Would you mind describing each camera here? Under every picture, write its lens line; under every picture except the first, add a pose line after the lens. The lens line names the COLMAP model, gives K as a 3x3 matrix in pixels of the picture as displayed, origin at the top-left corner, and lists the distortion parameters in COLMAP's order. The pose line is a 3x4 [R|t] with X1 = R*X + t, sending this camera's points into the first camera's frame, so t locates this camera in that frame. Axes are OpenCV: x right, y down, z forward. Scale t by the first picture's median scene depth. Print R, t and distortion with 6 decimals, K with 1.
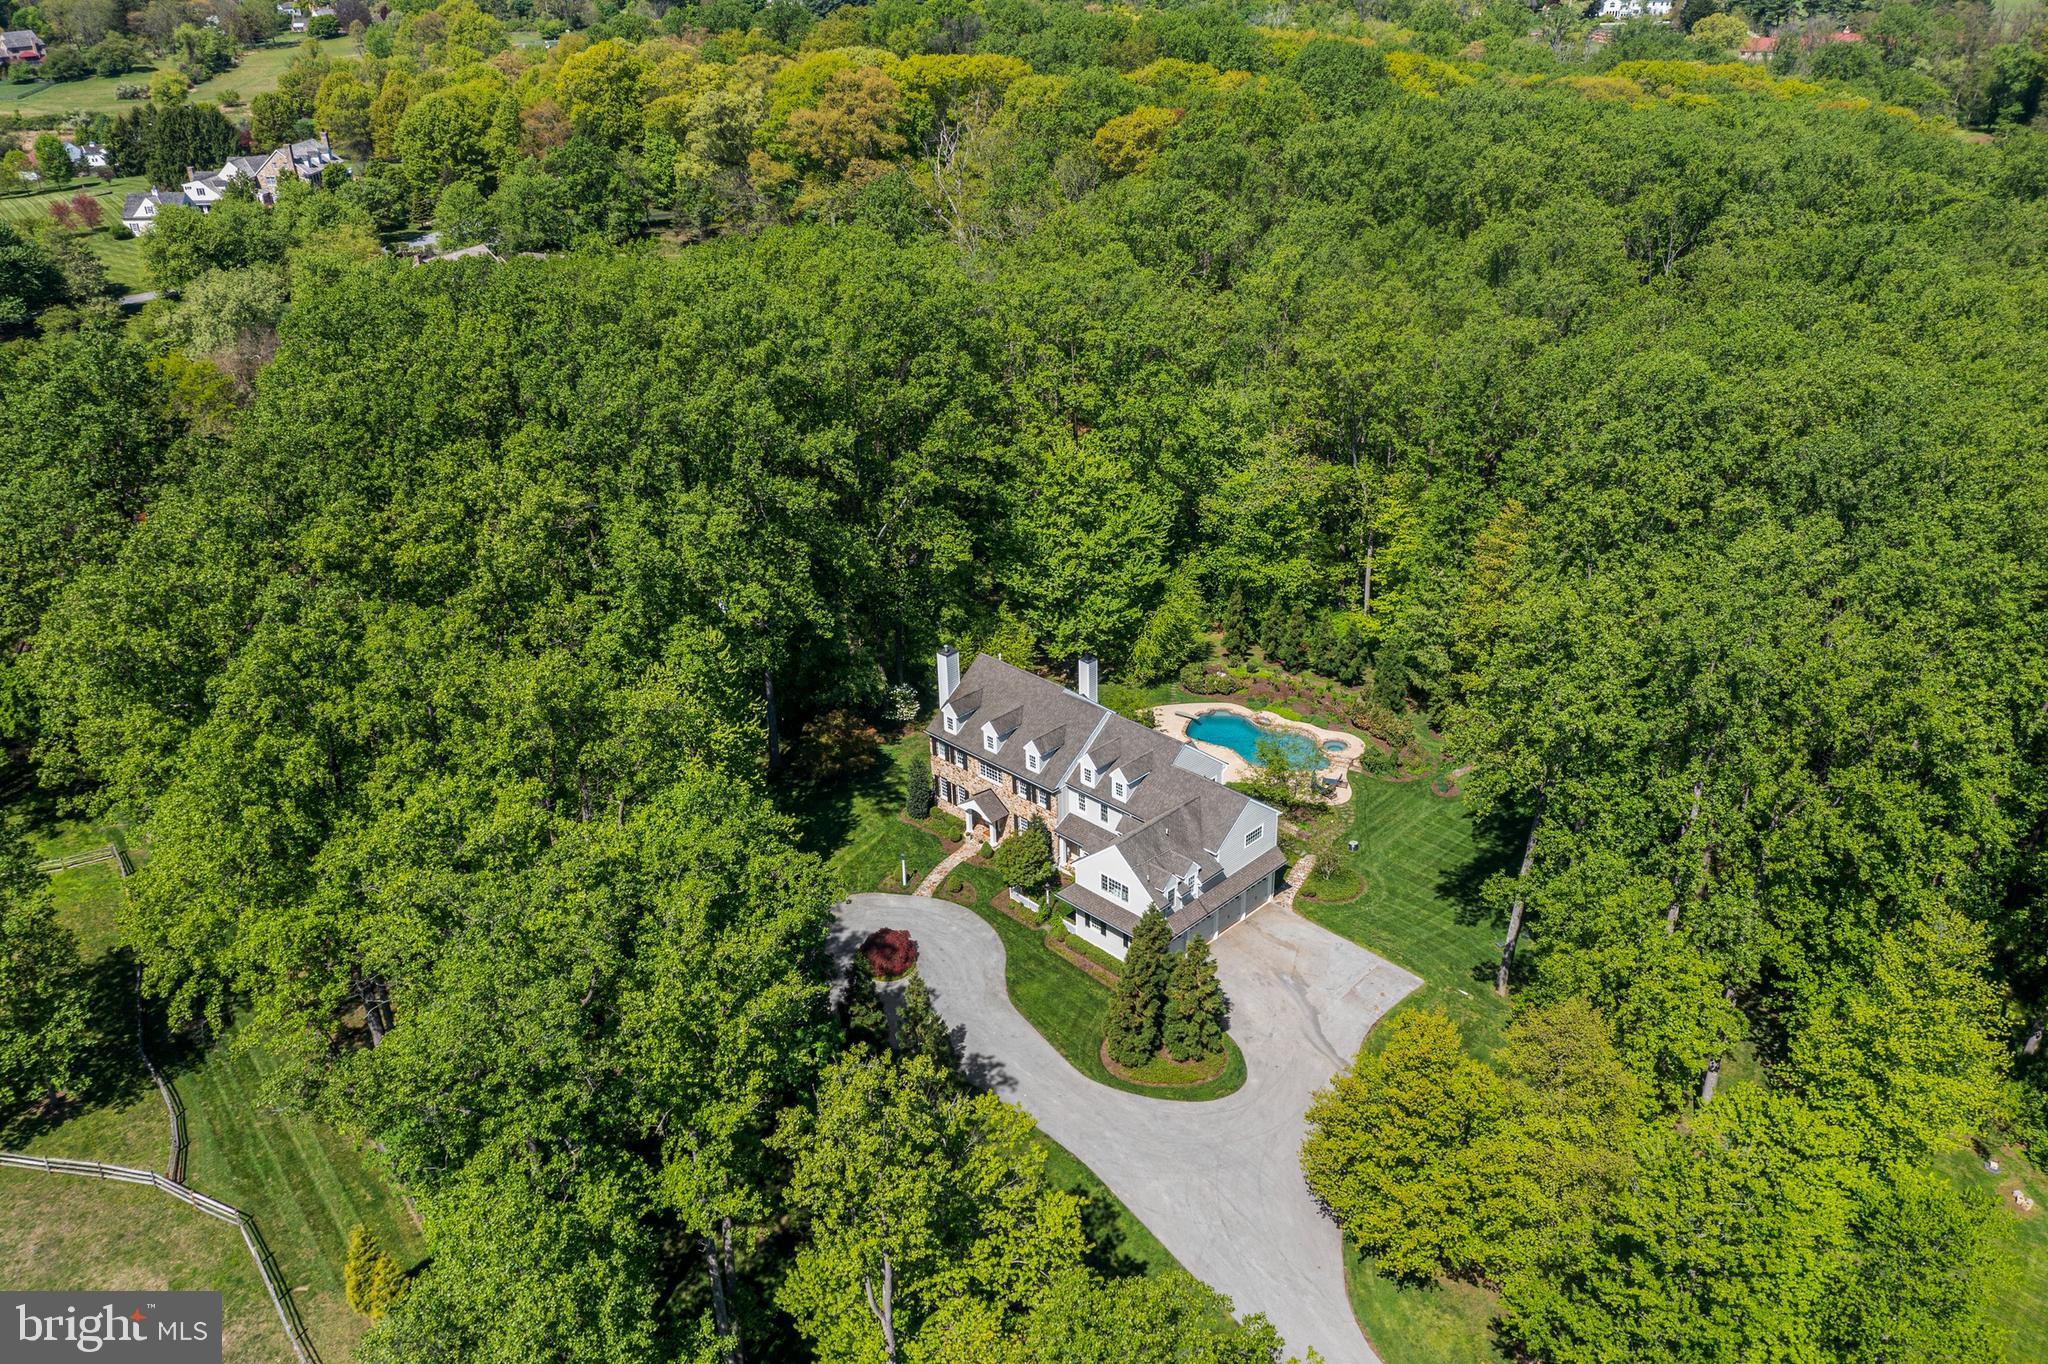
lens RADIAL K [[1618.2, 0, 1024.4], [0, 1618.2, 681.0], [0, 0, 1]] dist [-0.008603, 0.001650]
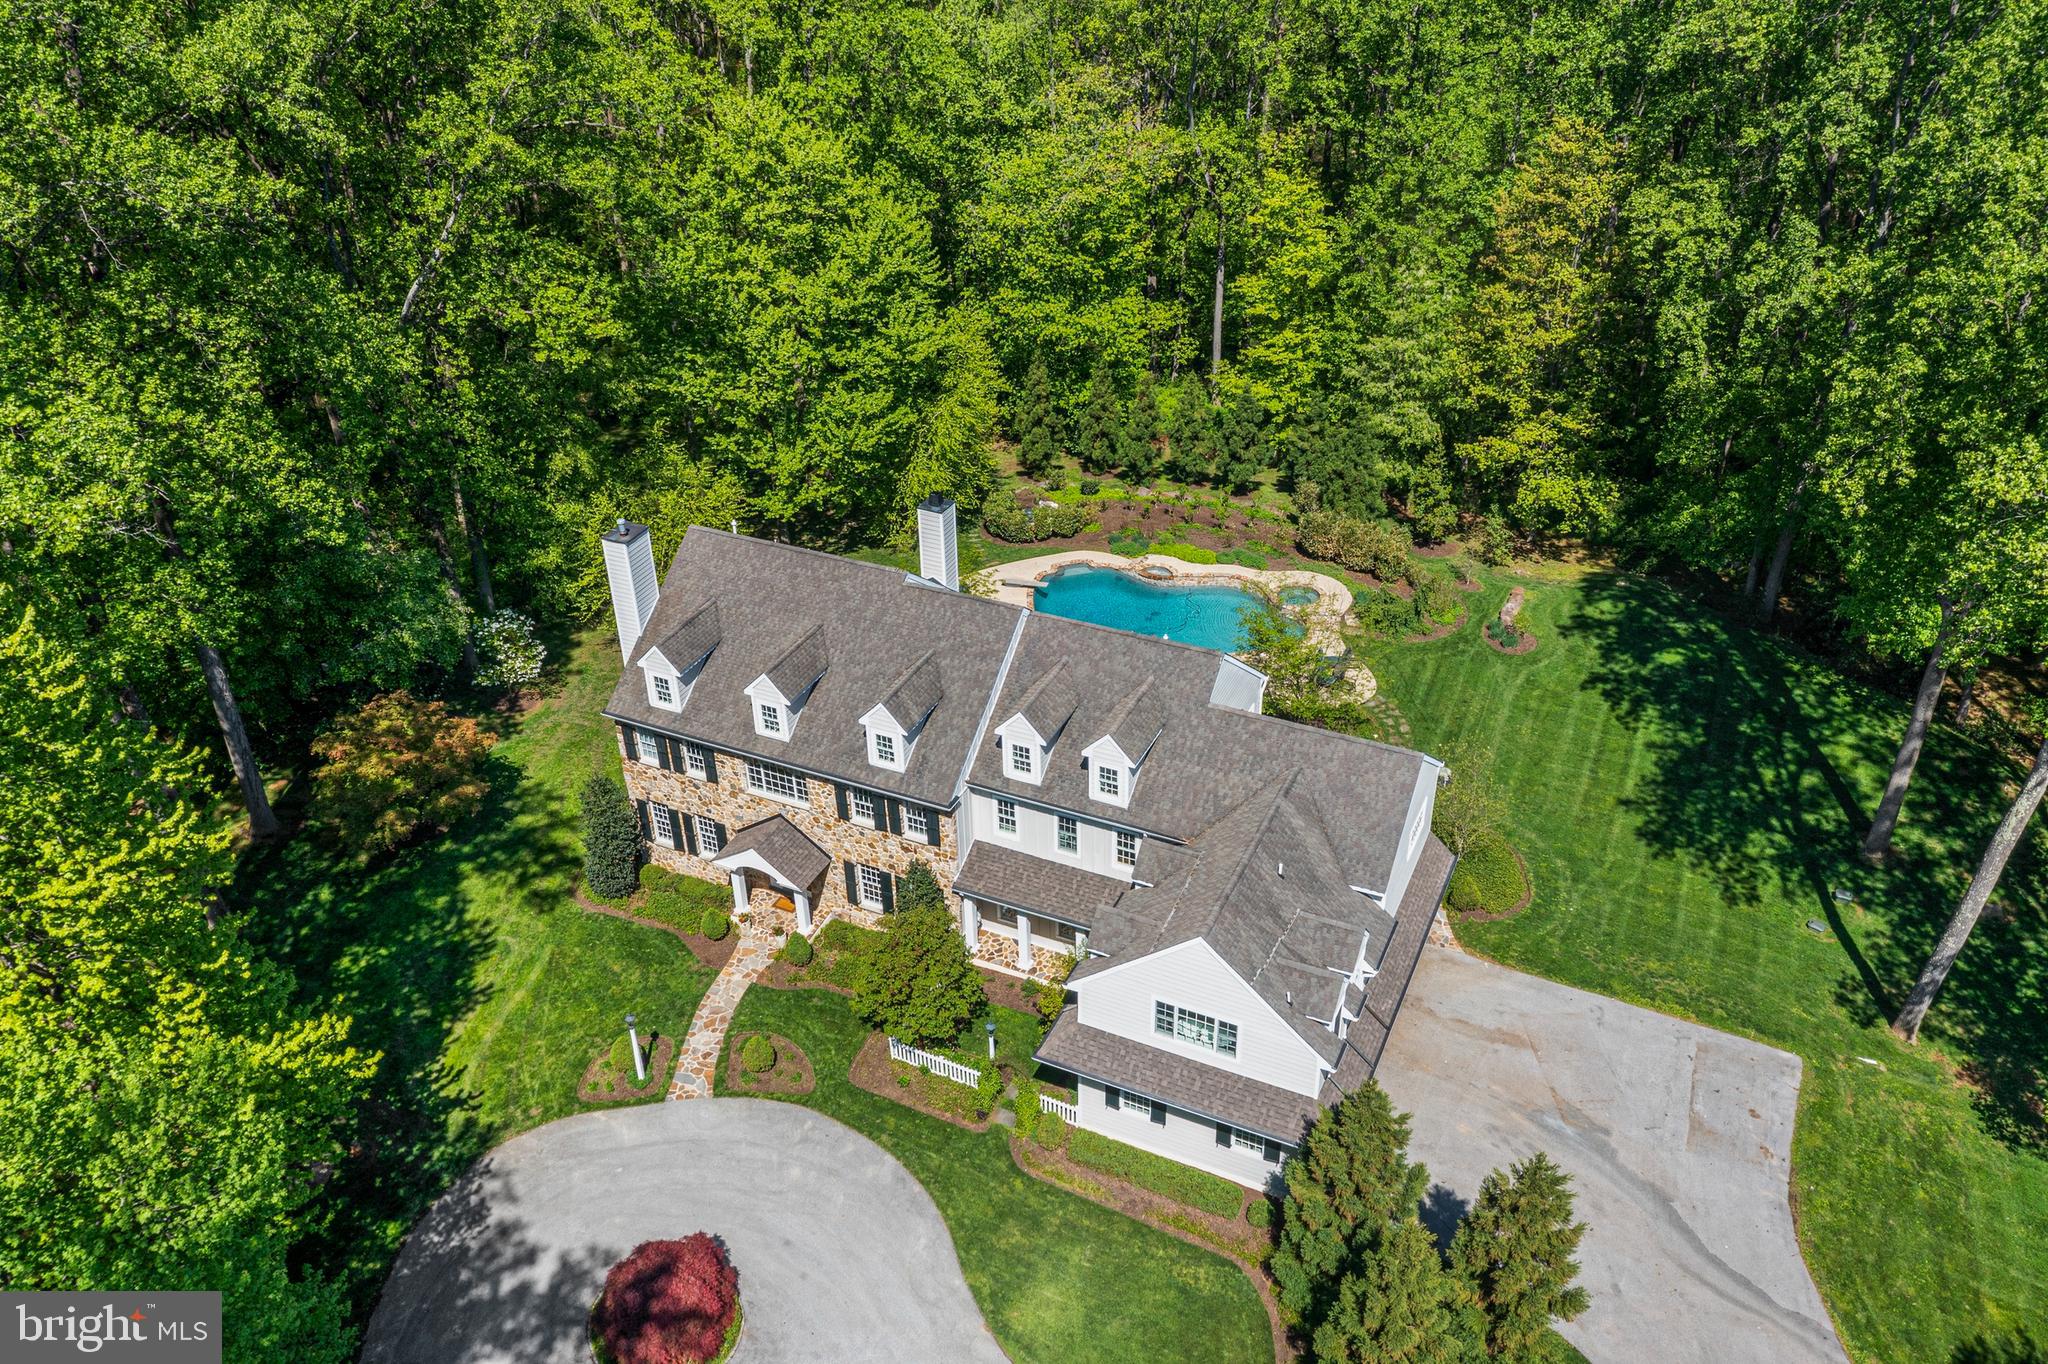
lens RADIAL K [[1609.5, 0, 1028.1], [0, 1609.5, 682.6], [0, 0, 1]] dist [-0.007723, -0.004198]
pose [[0.942317, -0.176211, 0.284584, -0.064541], [0.147104, 0.981720, 0.120776, -0.012493], [-0.300663, -0.071946, 0.951013, 0.454000]]
